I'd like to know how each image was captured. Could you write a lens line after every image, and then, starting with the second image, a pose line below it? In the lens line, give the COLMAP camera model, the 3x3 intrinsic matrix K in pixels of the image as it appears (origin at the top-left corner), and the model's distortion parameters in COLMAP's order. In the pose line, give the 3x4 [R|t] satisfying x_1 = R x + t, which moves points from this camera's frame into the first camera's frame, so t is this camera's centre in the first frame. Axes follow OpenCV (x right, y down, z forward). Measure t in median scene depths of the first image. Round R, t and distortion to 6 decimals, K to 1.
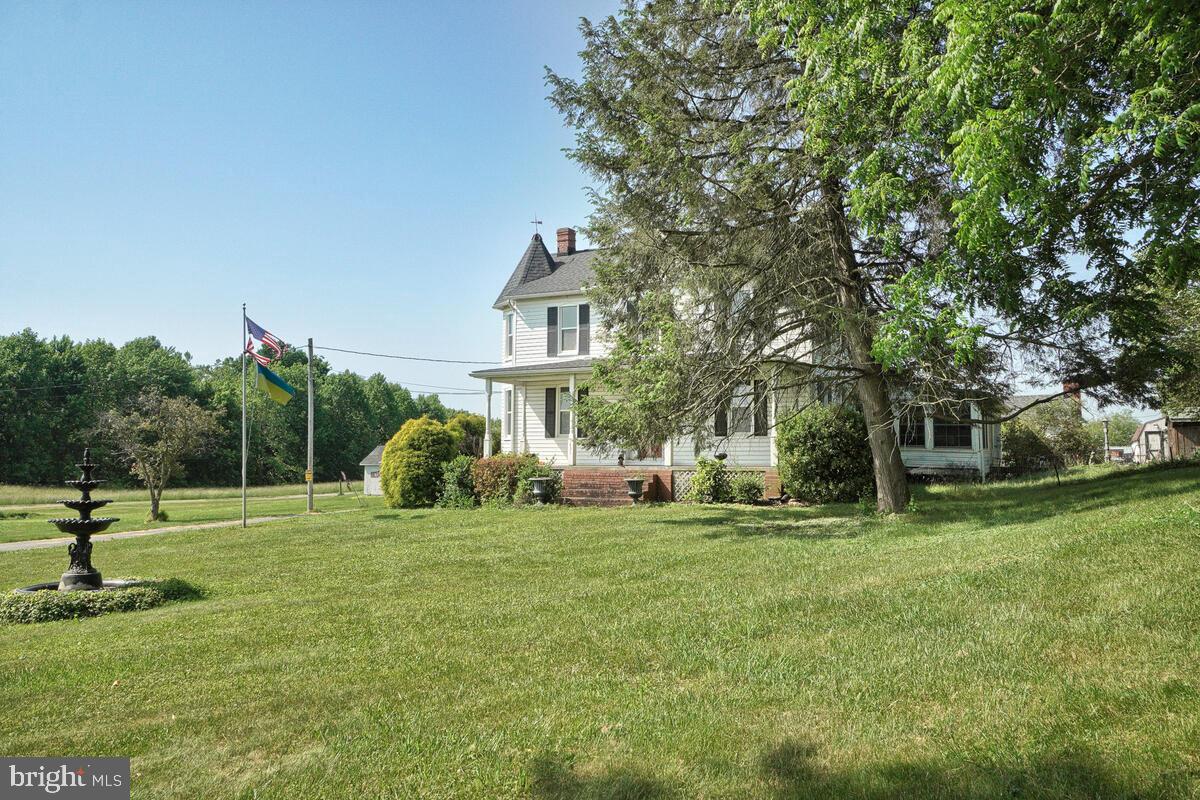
lens RADIAL K [[900.8, 0, 600.0], [0, 900.8, 400.0], [0, 0, 1]] dist [0.004324, 0.044904]
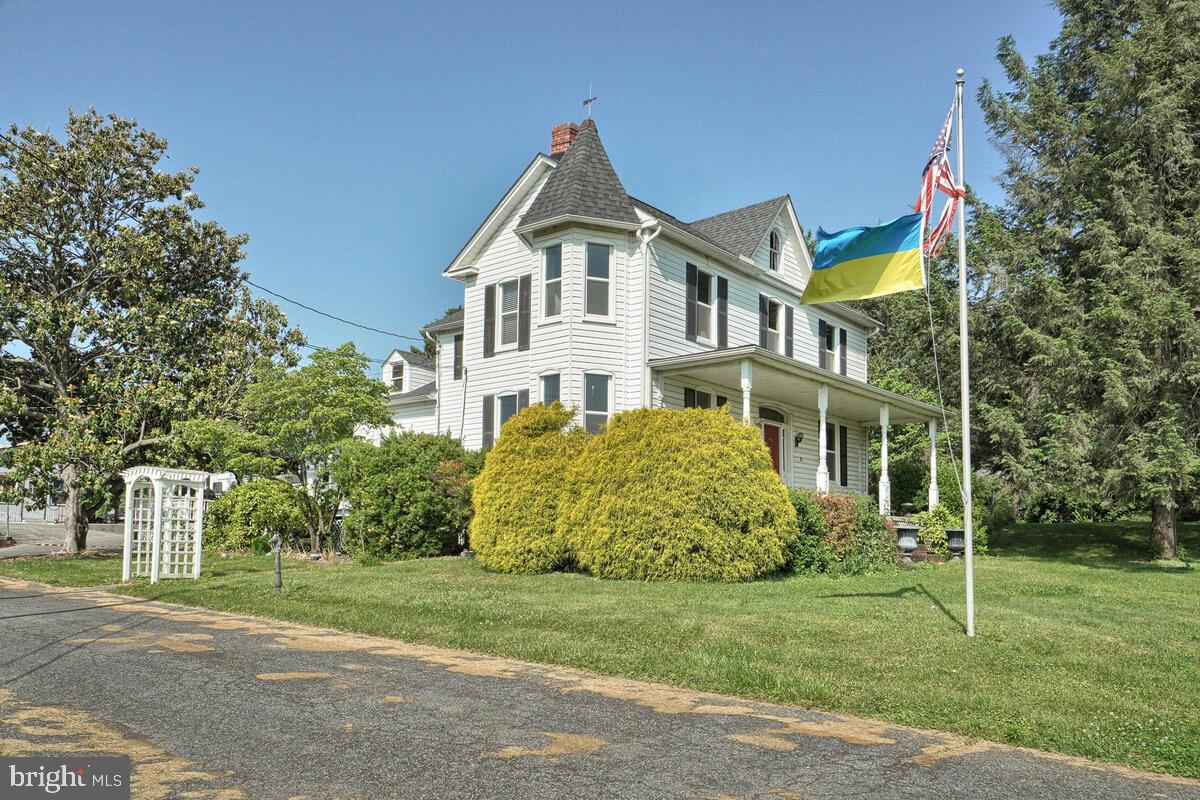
lens RADIAL K [[903.1, 0, 637.5], [0, 903.1, 478.7], [0, 0, 1]] dist [0.034289, 0.000119]
pose [[0.206715, 0.071976, 0.975750, -0.683107], [-0.084513, 0.994876, -0.055483, 0.089471], [-0.974744, -0.070994, 0.211739, 0.884626]]
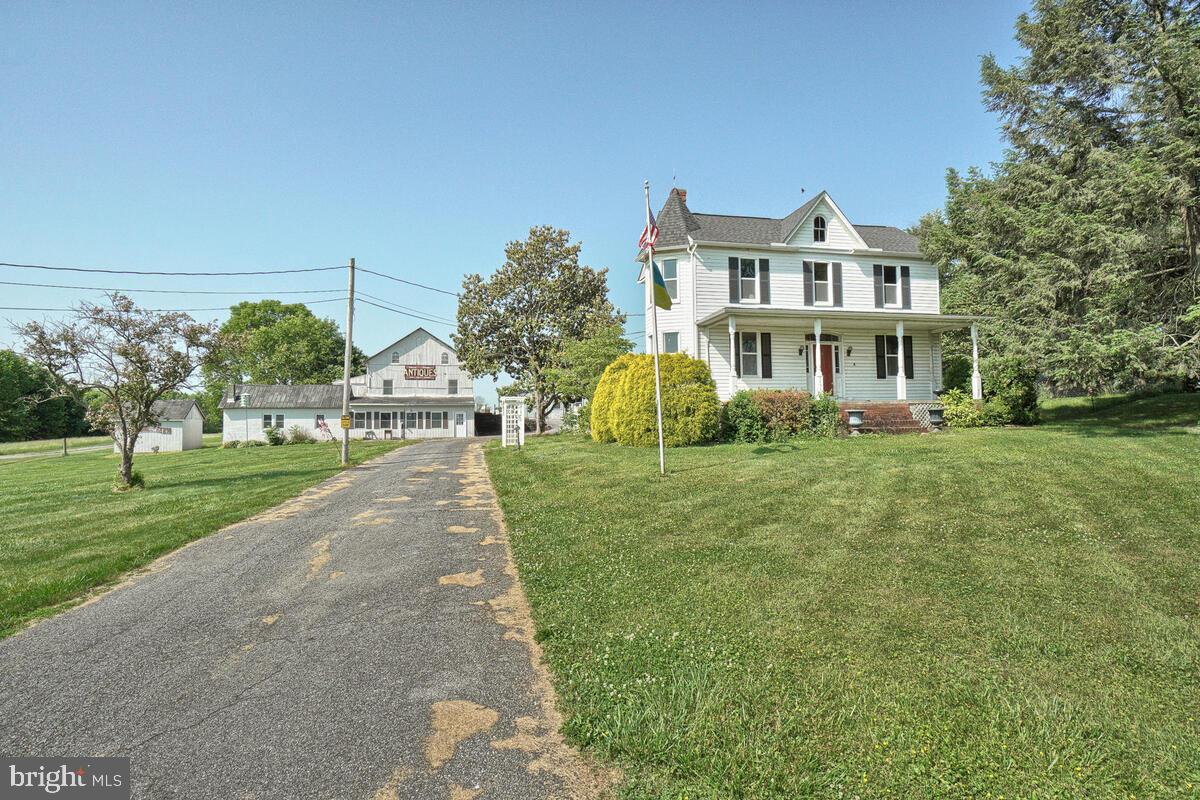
lens RADIAL K [[613.0, 0, 591.1], [0, 613.0, 397.8], [0, 0, 1]] dist [-0.038171, 0.022932]
pose [[0.779387, 0.014117, 0.626384, -0.640621], [-0.029930, 0.999444, 0.014716, 0.059606], [-0.625828, -0.030217, 0.779375, 0.527043]]
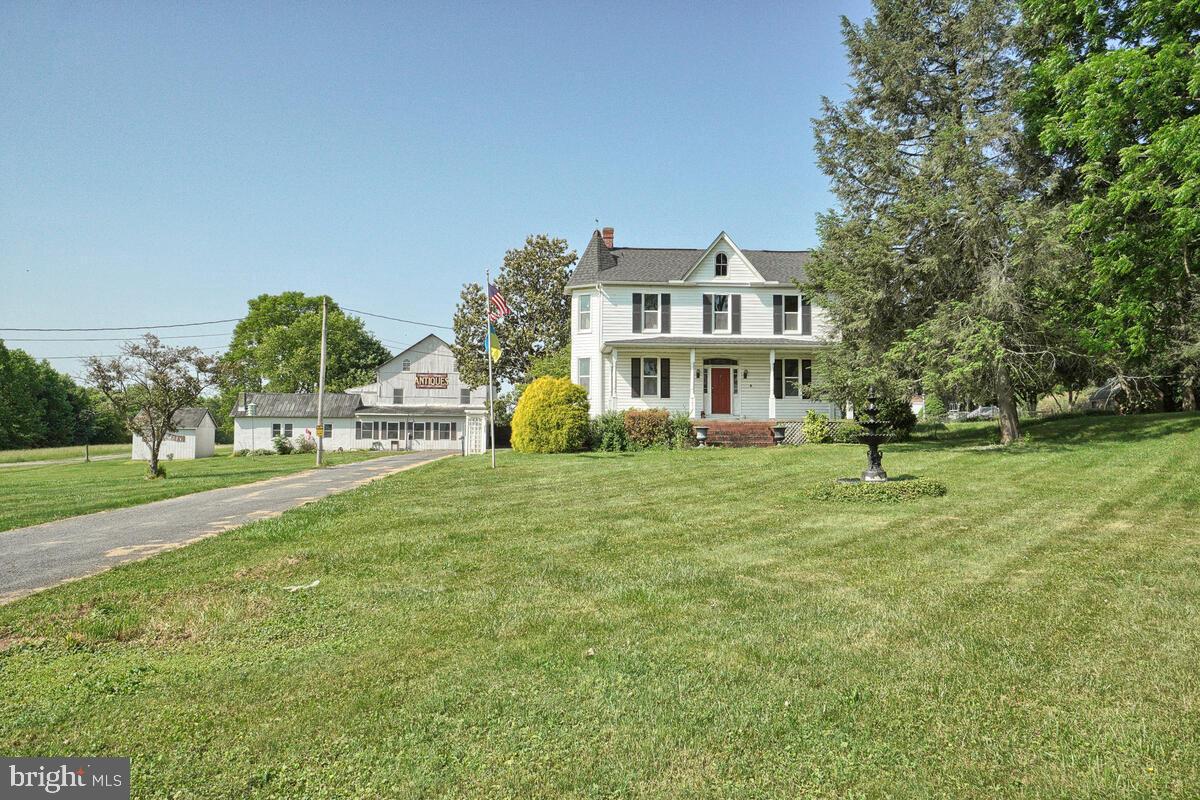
lens RADIAL K [[830.2, 0, 592.3], [0, 830.2, 401.1], [0, 0, 1]] dist [0.023943, 0.023315]
pose [[0.865529, 0.023621, 0.500302, -0.677625], [-0.036651, 0.999196, 0.016231, 0.029888], [-0.499516, -0.032385, 0.865699, 0.026356]]
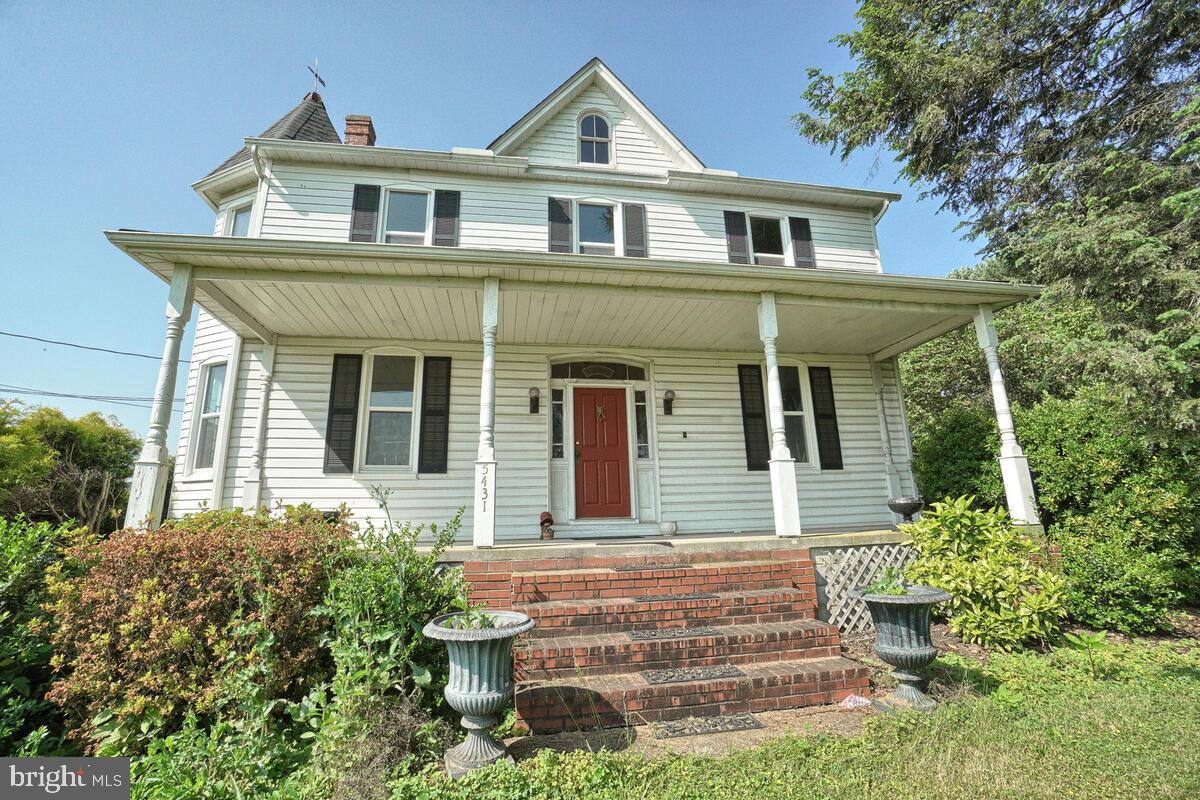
lens RADIAL K [[527.3, 0, 590.6], [0, 527.3, 398.5], [0, 0, 1]] dist [-0.054189, 0.020790]
pose [[0.802597, 0.114648, 0.585400, -0.103203], [-0.015649, 0.985066, -0.171465, 0.046736], [-0.596316, 0.128456, 0.792405, 0.733582]]
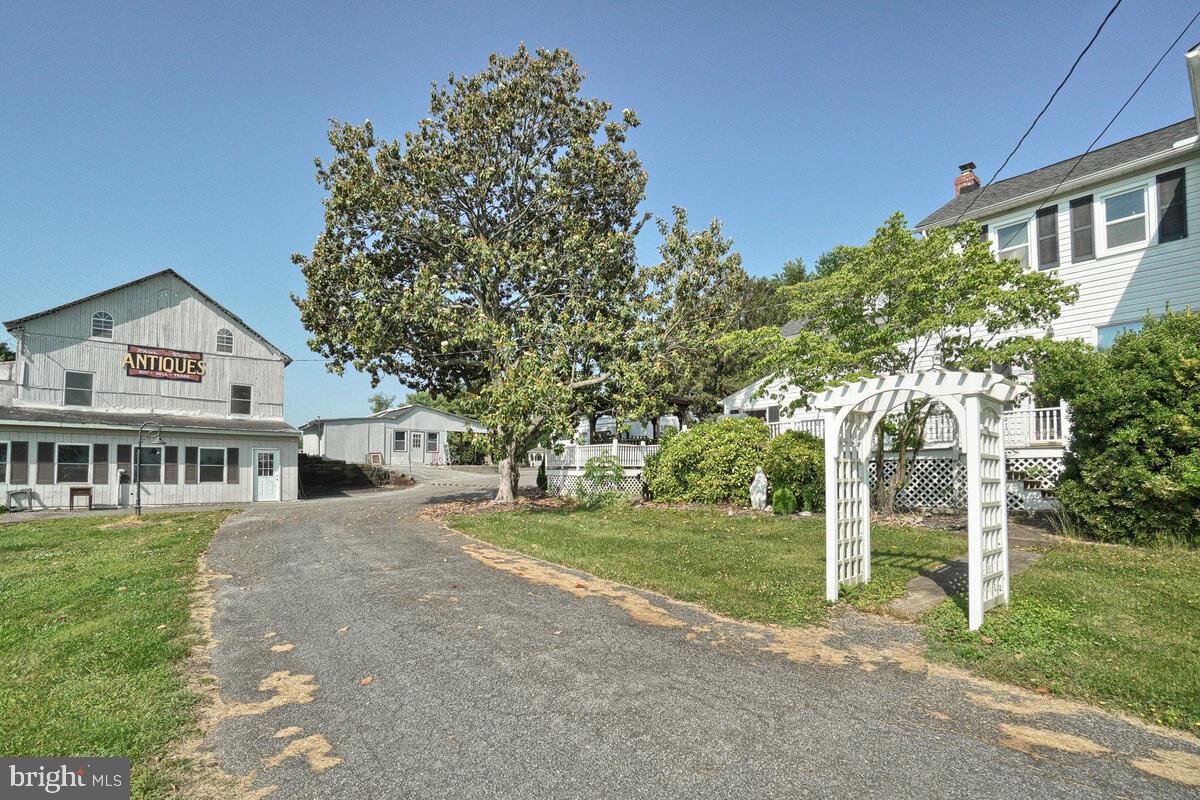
lens RADIAL K [[548.0, 0, 584.8], [0, 548.0, 458.2], [0, 0, 1]] dist [-0.060554, 0.021250]
pose [[0.409855, 0.020137, 0.911929, -0.352830], [-0.068720, 0.997597, 0.008856, 0.108925], [-0.909559, -0.066297, 0.410253, 1.365807]]
